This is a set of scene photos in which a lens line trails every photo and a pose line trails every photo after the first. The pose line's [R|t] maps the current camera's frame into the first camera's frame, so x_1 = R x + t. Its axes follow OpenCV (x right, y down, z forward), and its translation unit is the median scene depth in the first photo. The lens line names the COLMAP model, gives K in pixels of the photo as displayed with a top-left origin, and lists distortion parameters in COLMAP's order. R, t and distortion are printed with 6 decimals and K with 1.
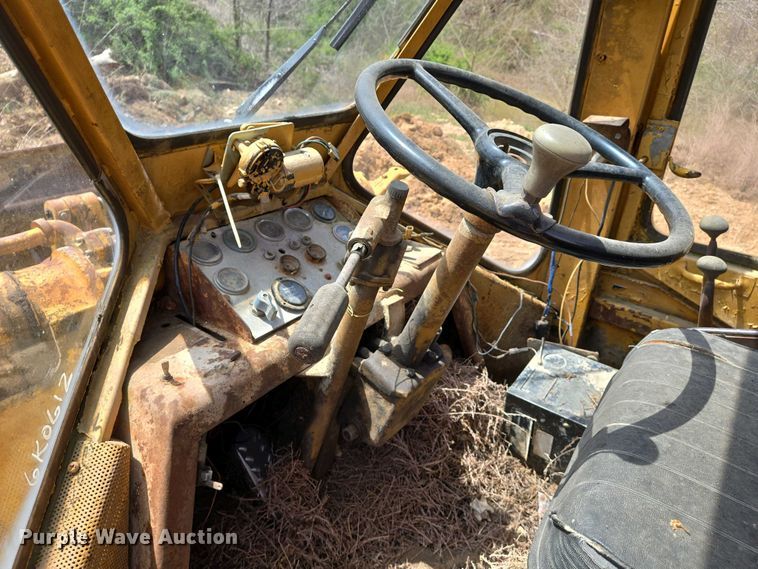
lens RADIAL K [[523.3, 0, 376.3], [0, 523.3, 284.0], [0, 0, 1]] dist [0.057601, -0.046193]
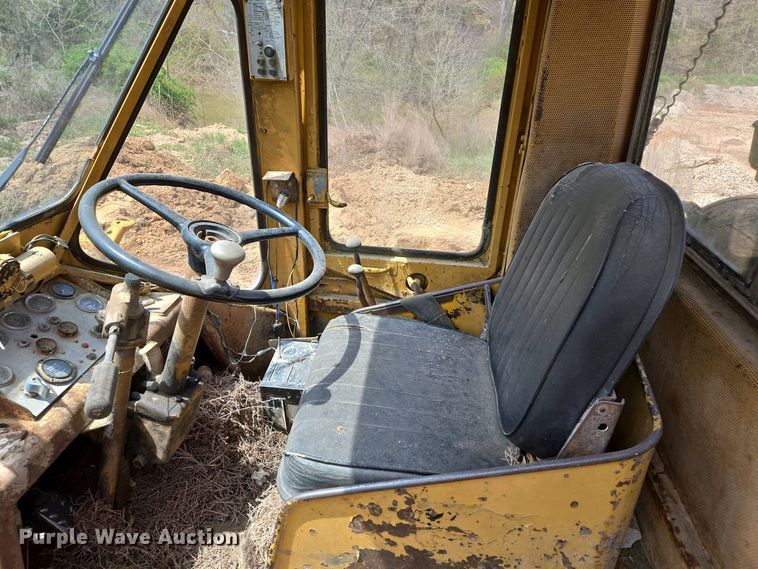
lens RADIAL K [[523.3, 0, 385.9], [0, 523.3, 281.7], [0, 0, 1]] dist [0.057601, -0.046193]
pose [[0.862671, -0.240520, 0.444914, -0.003867], [0.236498, 0.969421, 0.065508, -0.073971], [-0.447065, 0.048710, 0.893174, -0.406812]]
